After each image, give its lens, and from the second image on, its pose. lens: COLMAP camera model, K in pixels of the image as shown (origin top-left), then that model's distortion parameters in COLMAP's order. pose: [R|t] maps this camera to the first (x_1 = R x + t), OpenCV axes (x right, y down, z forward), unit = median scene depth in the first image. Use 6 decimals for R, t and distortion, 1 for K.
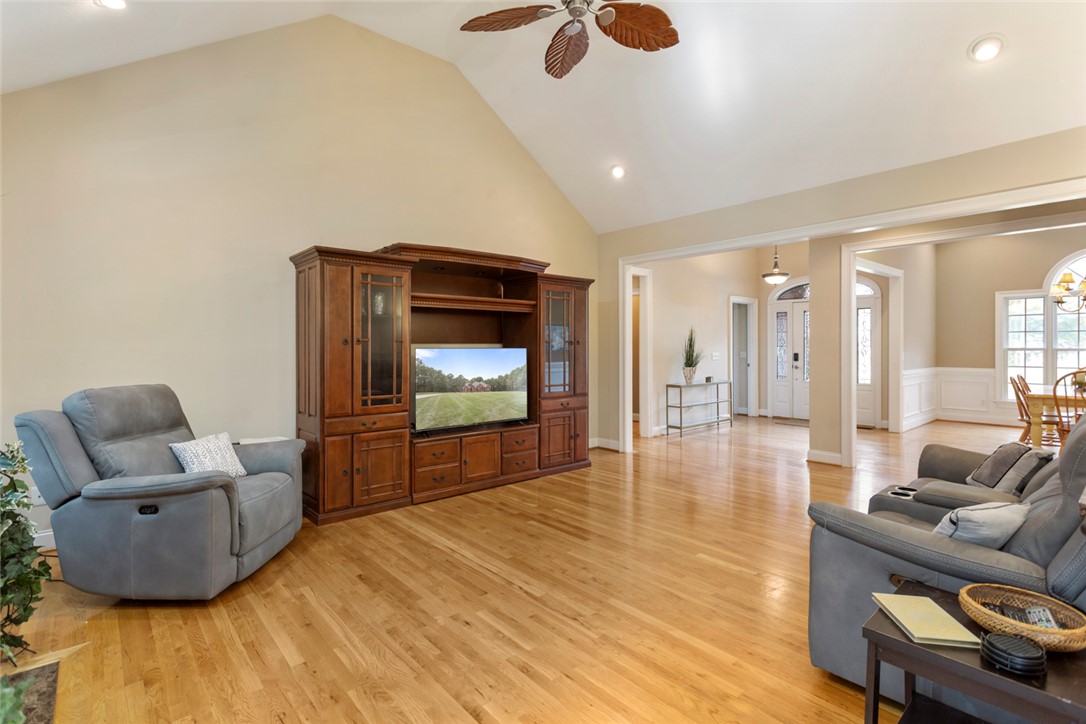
lens RADIAL K [[518.2, 0, 538.7], [0, 518.2, 362.1], [0, 0, 1]] dist [0.006747, 0.000319]
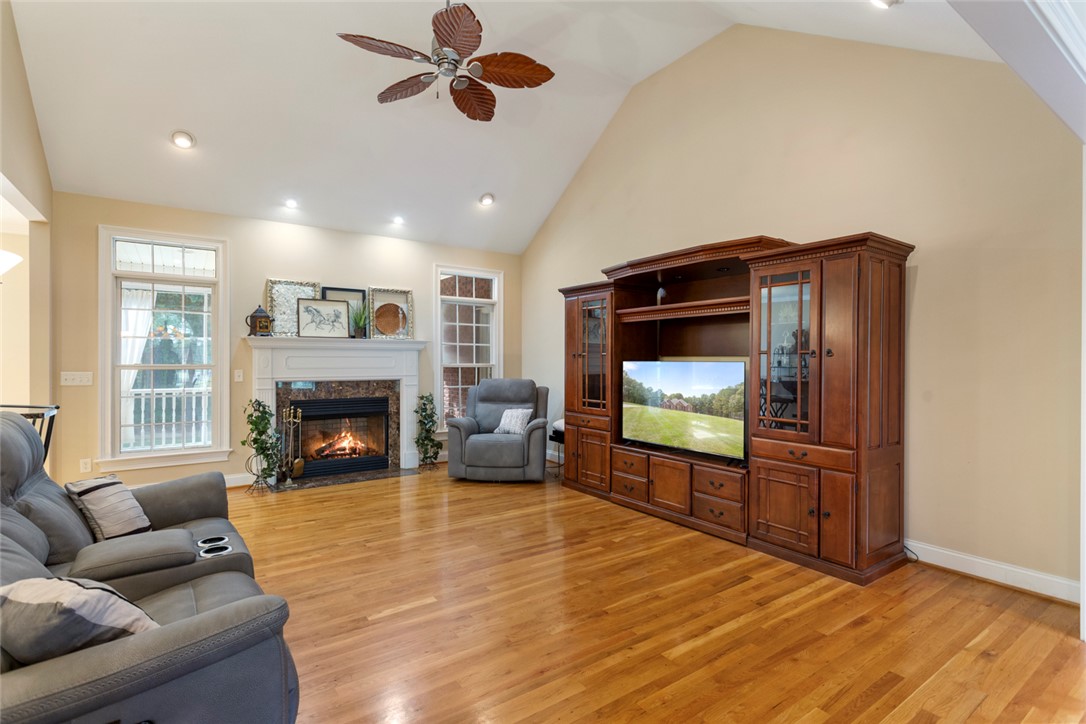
lens RADIAL K [[518.2, 0, 539.4], [0, 518.2, 358.3], [0, 0, 1]] dist [0.006747, 0.000319]
pose [[-0.104636, -0.005733, -0.994494, 0.849283], [-0.030612, 0.999528, -0.002541, -0.023842], [0.994039, 0.030177, -0.104762, 0.922607]]
